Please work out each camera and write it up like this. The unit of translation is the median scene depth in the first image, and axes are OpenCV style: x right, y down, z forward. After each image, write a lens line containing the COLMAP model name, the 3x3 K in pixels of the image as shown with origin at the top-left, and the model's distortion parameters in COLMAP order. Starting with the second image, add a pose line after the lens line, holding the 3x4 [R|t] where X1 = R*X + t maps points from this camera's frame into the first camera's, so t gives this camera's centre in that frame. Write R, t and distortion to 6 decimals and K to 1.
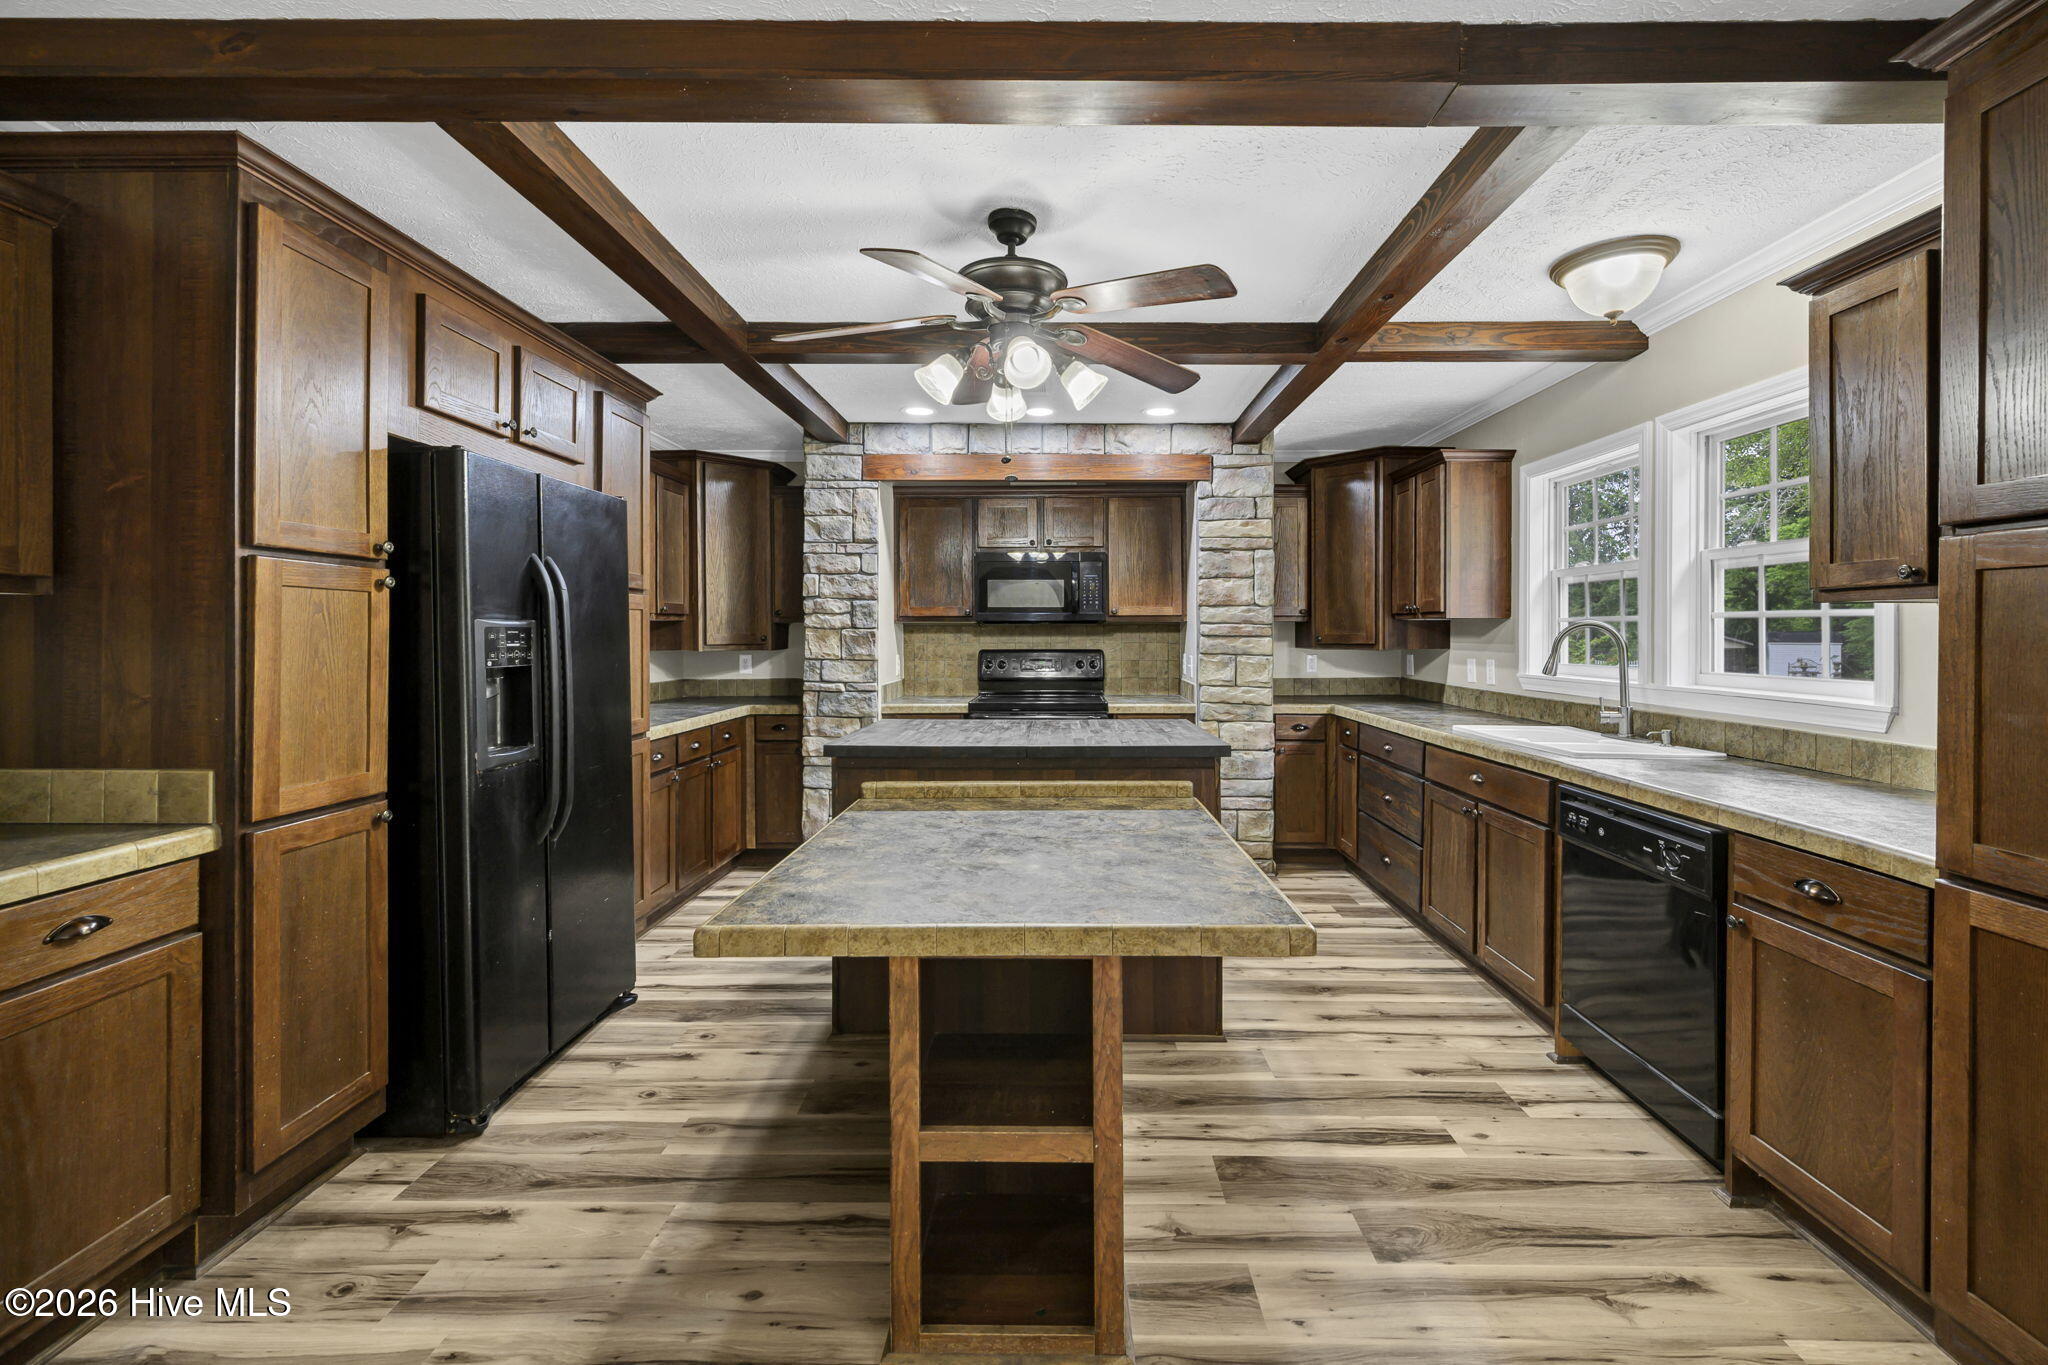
lens RADIAL K [[961.0, 0, 1023.5], [0, 961.0, 632.9], [0, 0, 1]] dist [-0.000782, 0.000018]
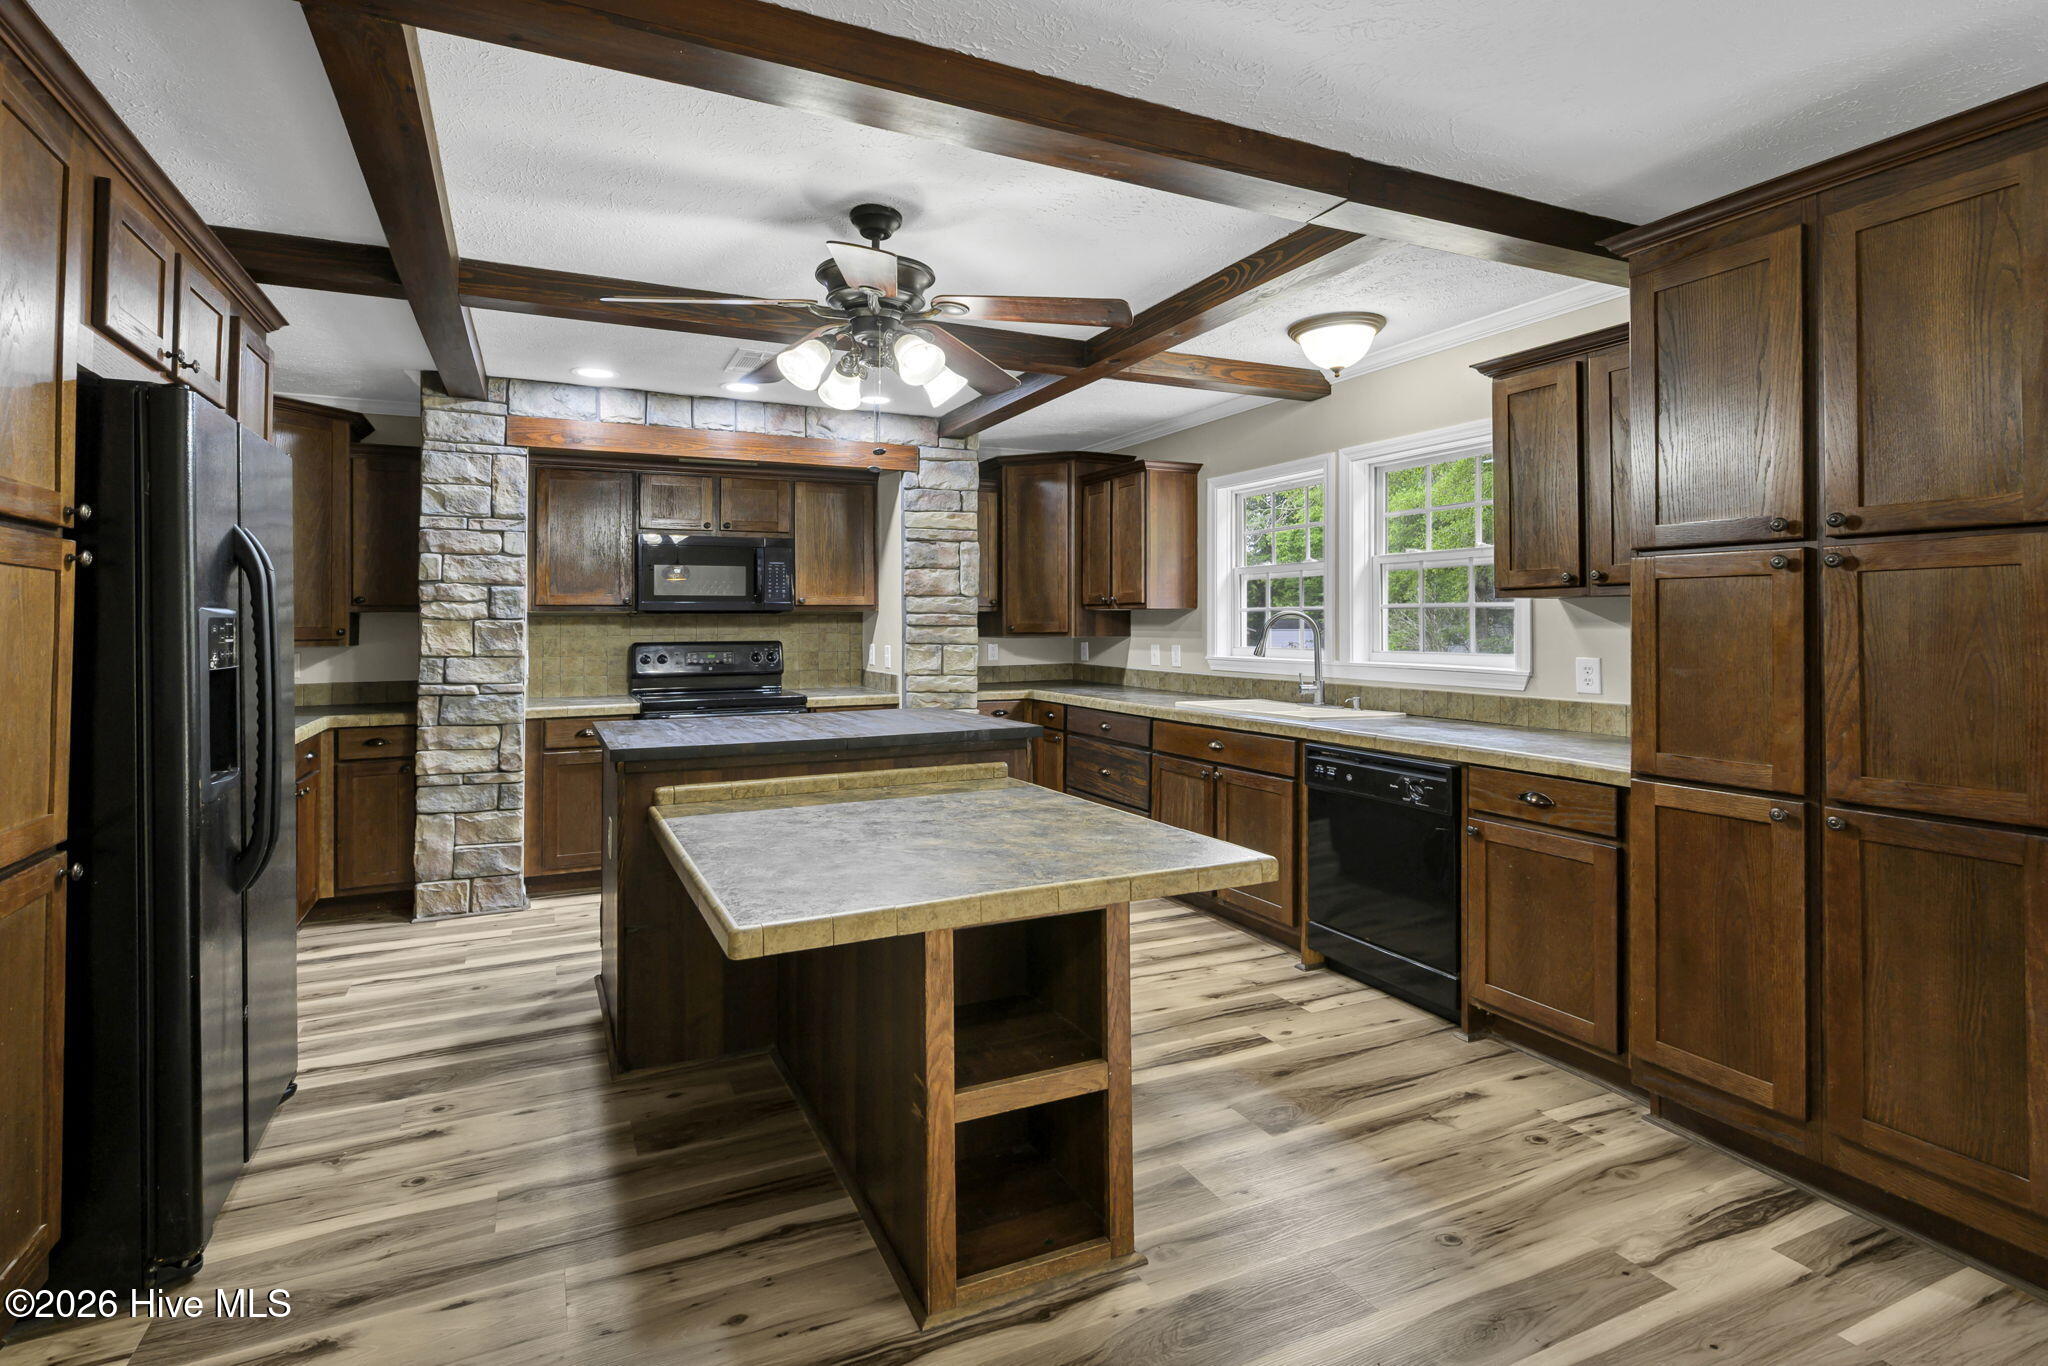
lens RADIAL K [[1029.4, 0, 1019.2], [0, 1029.4, 604.6], [0, 0, 1]] dist [-0.000303, -0.000440]
pose [[0.902316, 0.003616, 0.431060, -0.325320], [0.004376, 0.999836, -0.017548, 0.000861], [-0.431053, 0.017720, 0.902153, -0.035752]]
